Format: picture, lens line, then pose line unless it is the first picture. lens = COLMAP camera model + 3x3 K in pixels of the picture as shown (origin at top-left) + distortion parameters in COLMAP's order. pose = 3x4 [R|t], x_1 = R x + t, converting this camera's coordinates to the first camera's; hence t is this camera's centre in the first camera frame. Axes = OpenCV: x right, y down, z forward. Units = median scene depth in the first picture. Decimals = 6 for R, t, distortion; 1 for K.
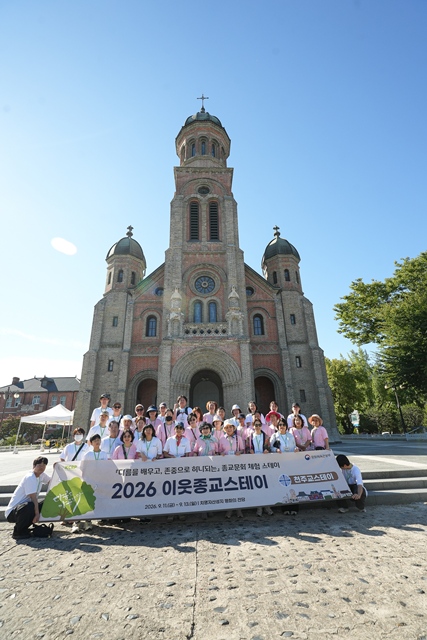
lens RADIAL K [[302.8, 0, 217.7], [0, 302.8, 320.3], [0, 0, 1]] dist [-0.018644, 0.001687]
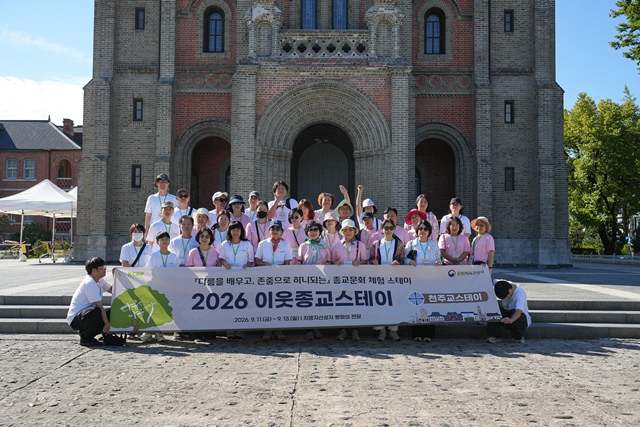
lens RADIAL K [[681.9, 0, 319.5], [0, 681.9, 213.5], [0, 0, 1]] dist [0.001308, 0.000000]
pose [[0.998371, 0.034490, -0.045461, 0.025593], [-0.018697, 0.950410, 0.310437, -0.100673], [0.053913, -0.309081, 0.949506, -0.290726]]
